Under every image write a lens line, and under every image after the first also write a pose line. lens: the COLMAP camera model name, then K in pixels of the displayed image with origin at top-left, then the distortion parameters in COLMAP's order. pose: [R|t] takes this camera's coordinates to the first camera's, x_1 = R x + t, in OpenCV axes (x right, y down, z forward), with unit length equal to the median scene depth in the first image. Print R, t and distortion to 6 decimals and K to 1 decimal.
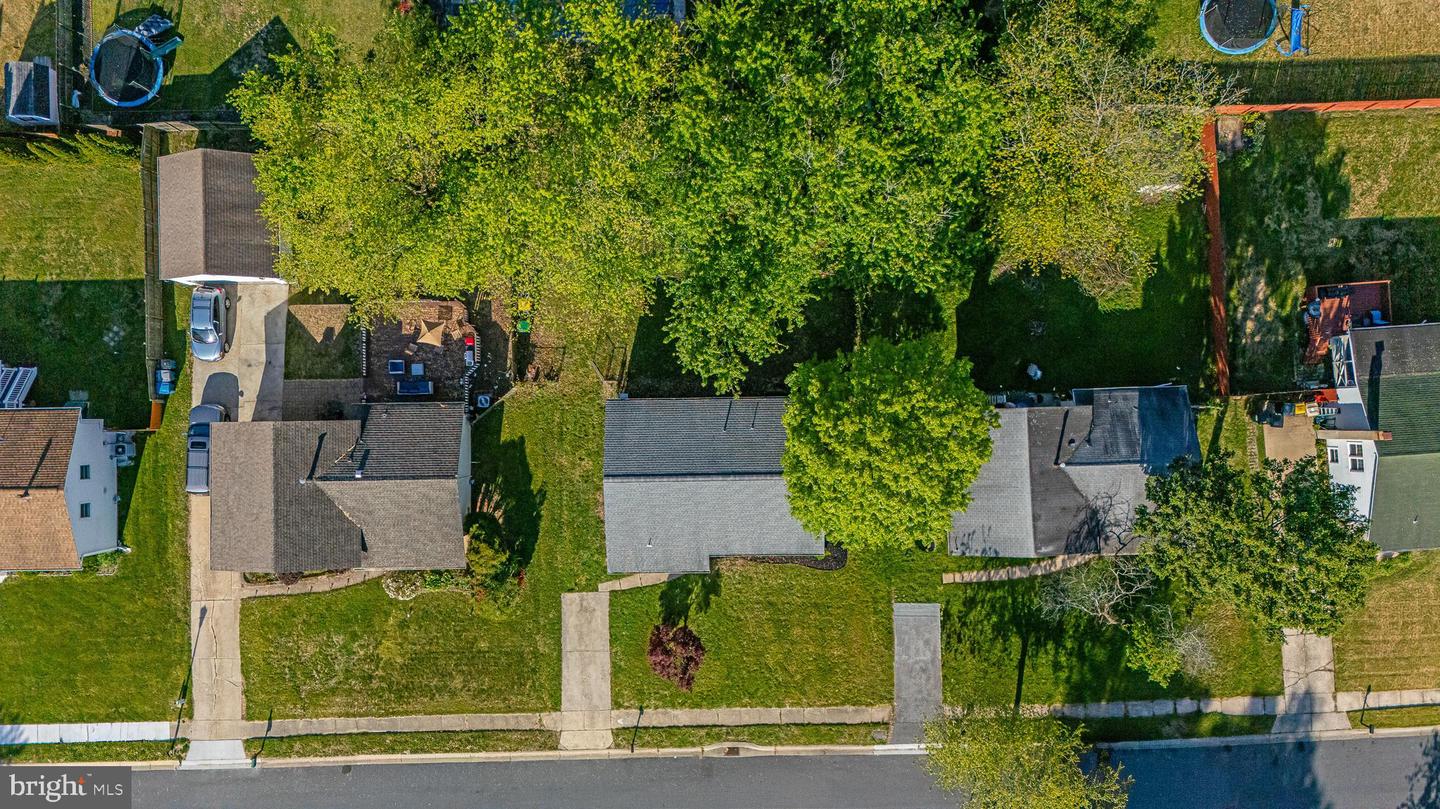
lens RADIAL K [[1056.3, 0, 725.4], [0, 1056.3, 377.1], [0, 0, 1]] dist [0.076699, -0.074782]
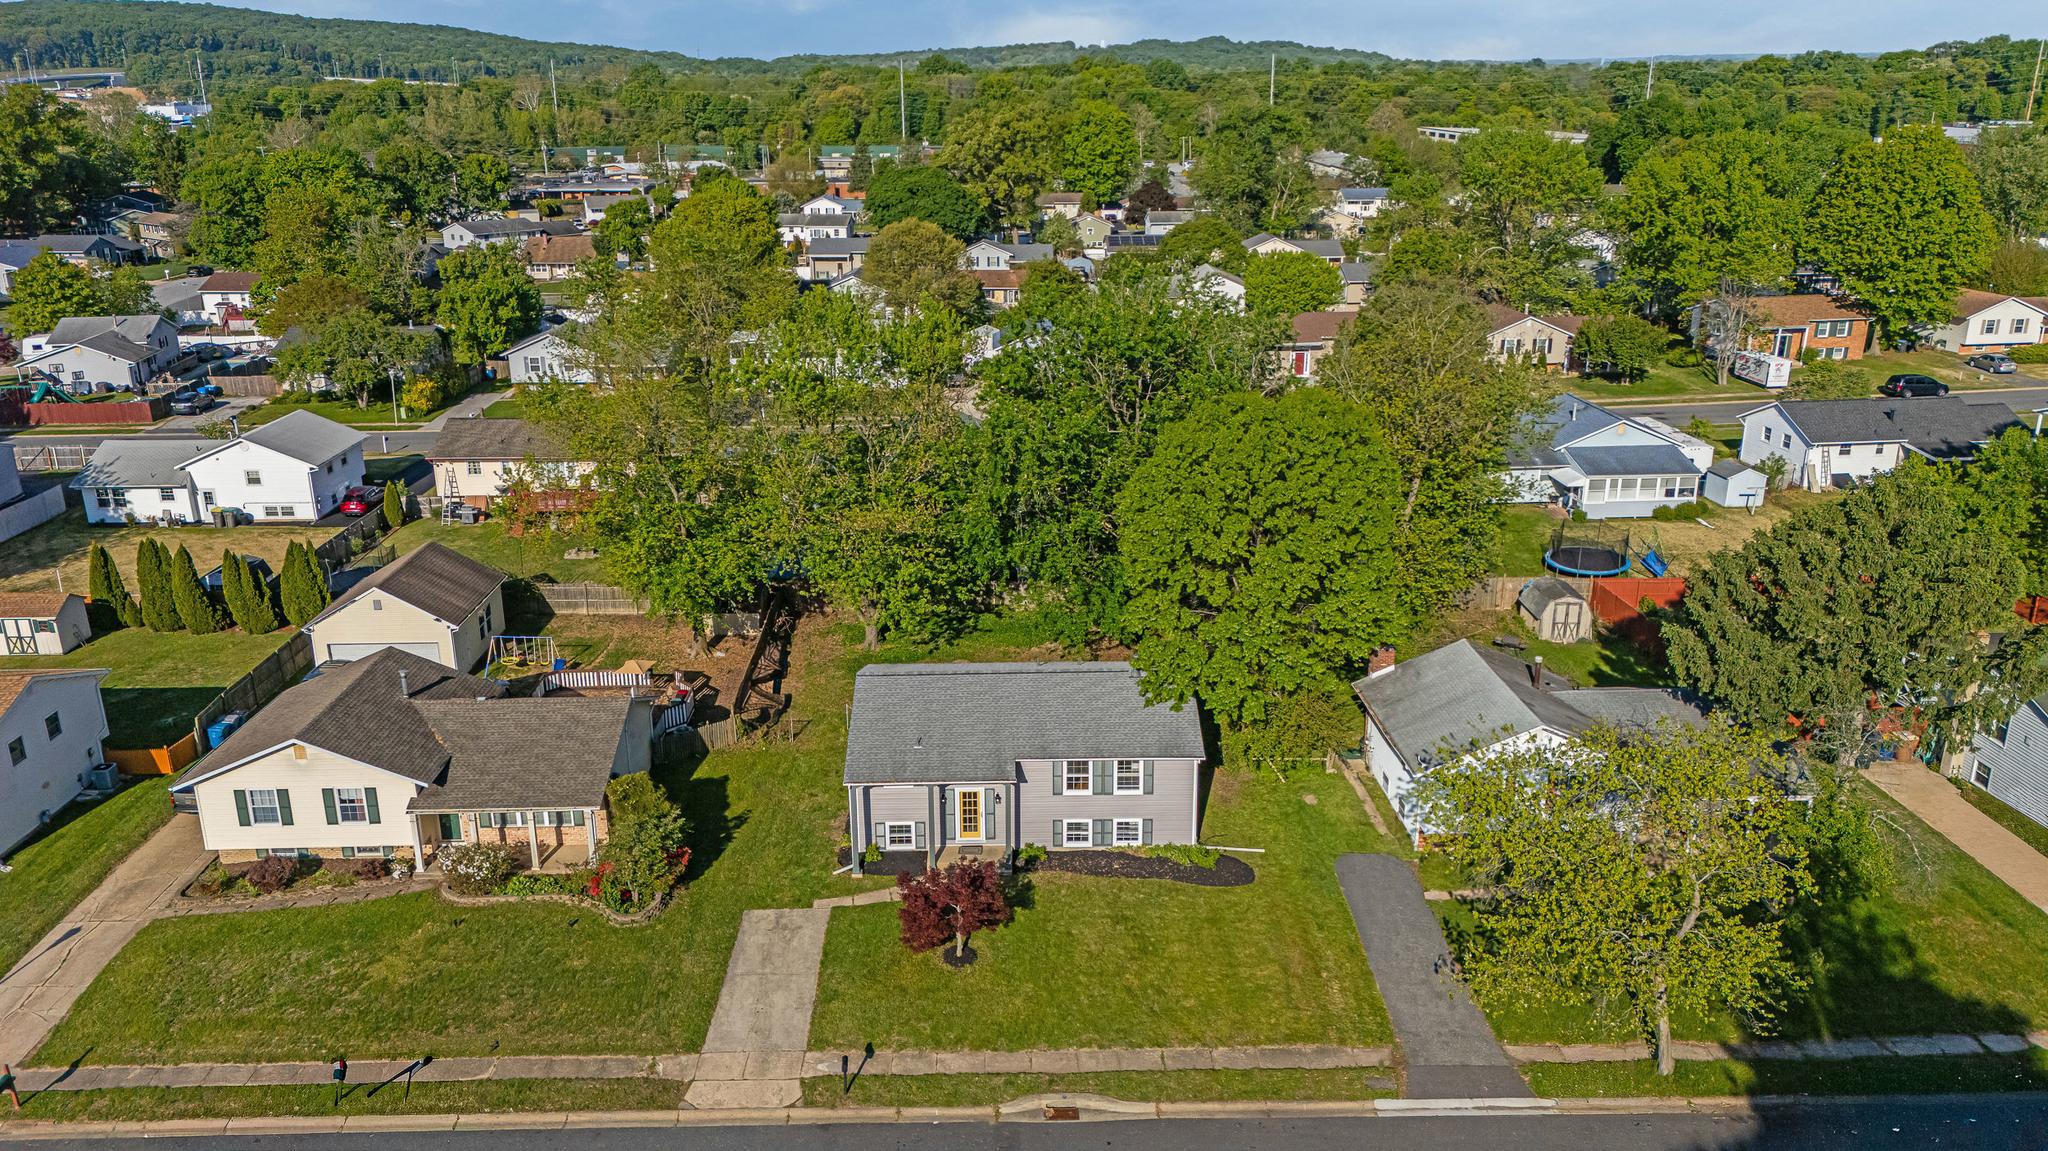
lens RADIAL K [[1502.4, 0, 1031.6], [0, 1502.4, 536.5], [0, 0, 1]] dist [0.076699, -0.074782]
pose [[0.999965, -0.001050, 0.008252, -0.011733], [0.008164, 0.313730, -0.949477, 0.886365], [-0.001592, 0.949512, 0.313727, 0.567930]]
